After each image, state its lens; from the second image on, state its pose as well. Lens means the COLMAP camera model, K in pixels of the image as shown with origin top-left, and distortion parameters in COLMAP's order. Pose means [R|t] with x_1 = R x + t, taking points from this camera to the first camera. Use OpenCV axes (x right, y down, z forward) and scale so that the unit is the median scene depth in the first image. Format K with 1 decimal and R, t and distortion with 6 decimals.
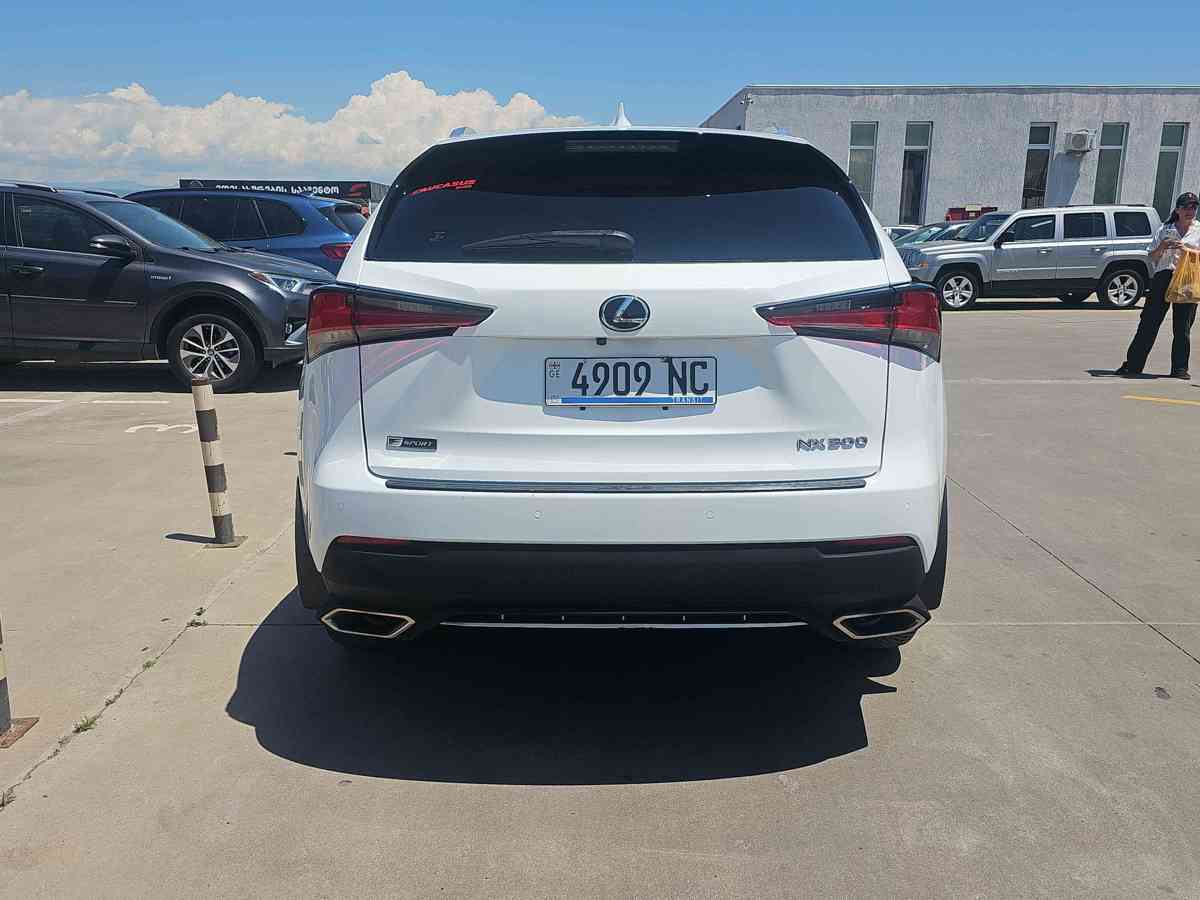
lens RADIAL K [[936.0, 0, 600.0], [0, 936.0, 450.0], [0, 0, 1]] dist [0.101632, -0.104980]
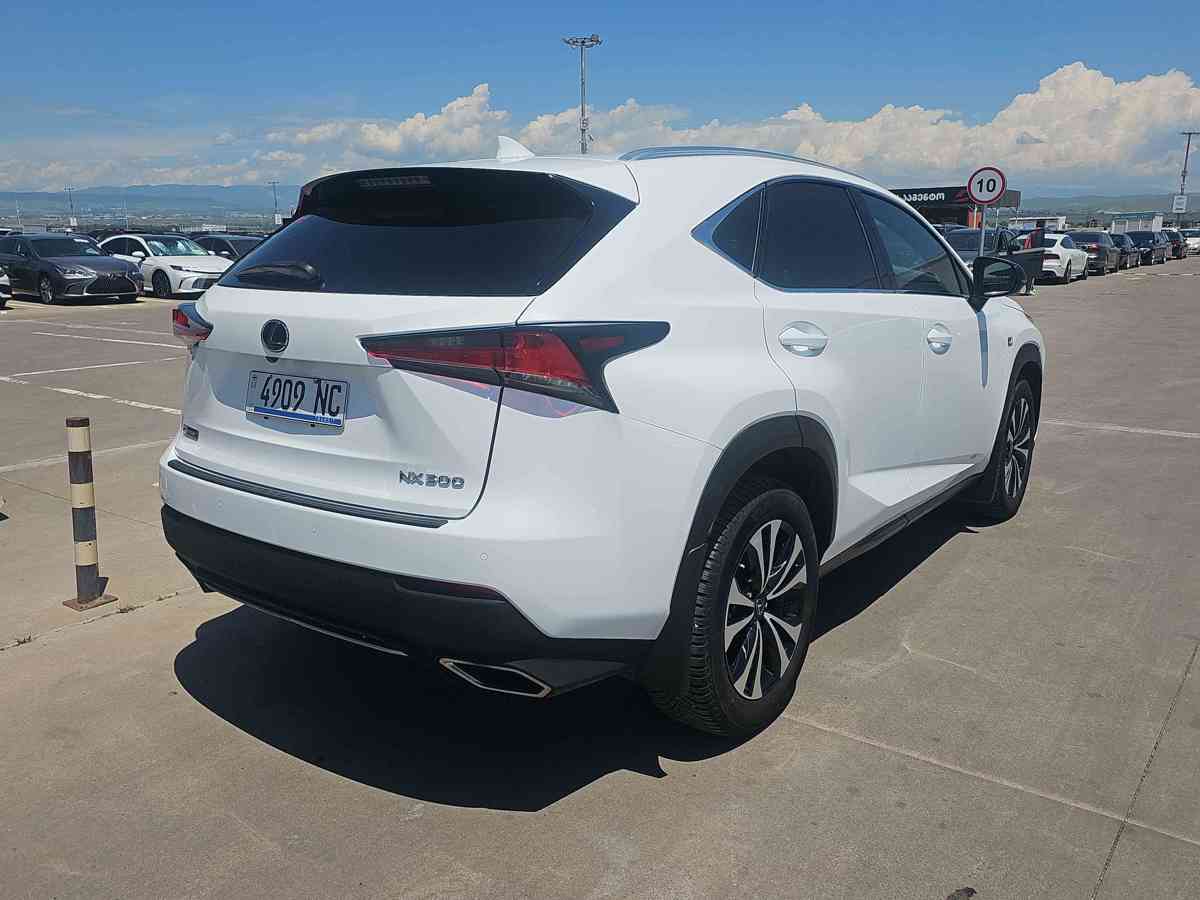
lens RADIAL K [[936.0, 0, 600.0], [0, 936.0, 450.0], [0, 0, 1]] dist [0.101632, -0.104980]
pose [[0.812869, 0.123504, -0.569202, 0.962128], [-0.127824, 0.991263, 0.032537, -0.094226], [0.568247, 0.046309, 0.821554, 0.295353]]
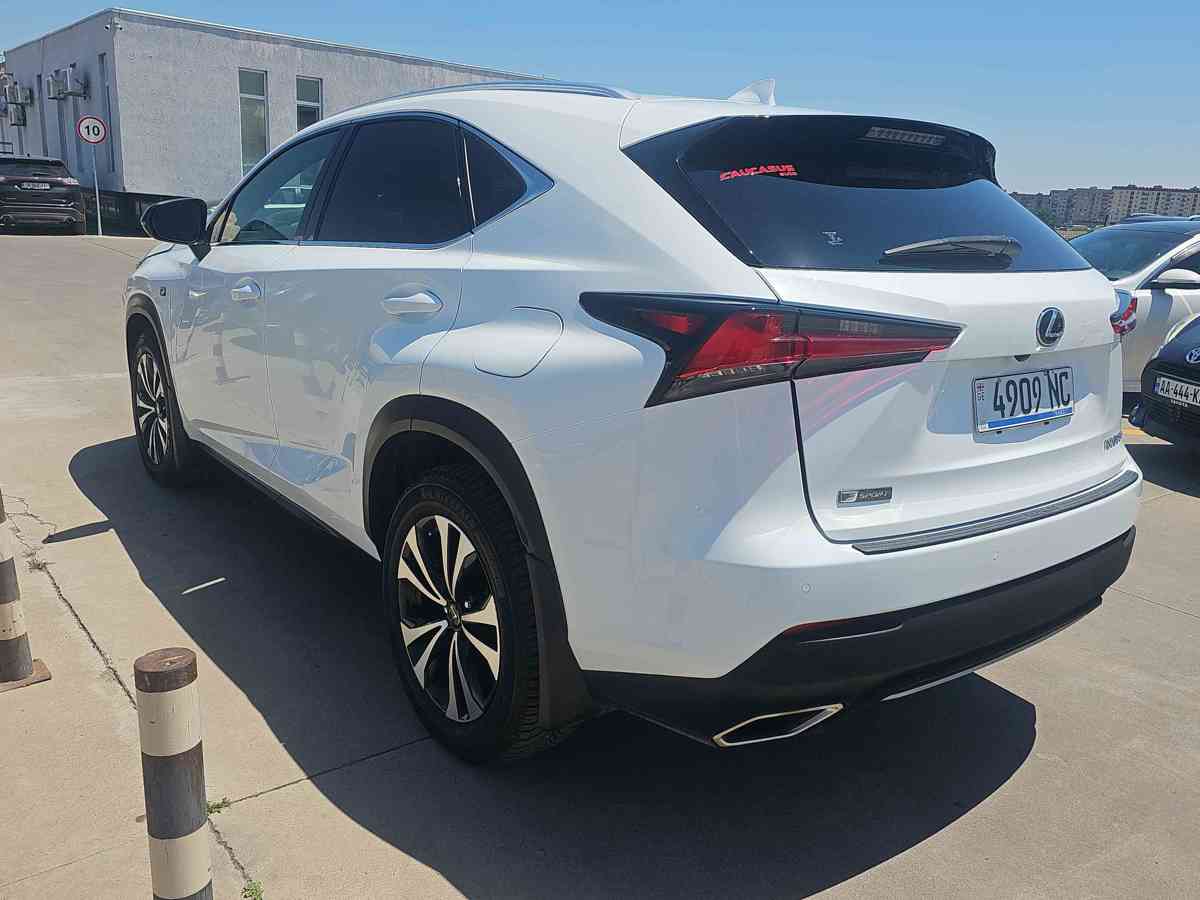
lens RADIAL K [[966.1, 0, 600.0], [0, 966.1, 450.0], [0, 0, 1]] dist [0.009193, 0.004477]
pose [[0.786010, -0.114305, 0.607554, -0.901846], [0.090110, 0.993446, 0.070328, -0.128277], [-0.611611, -0.000532, 0.791158, 0.492240]]
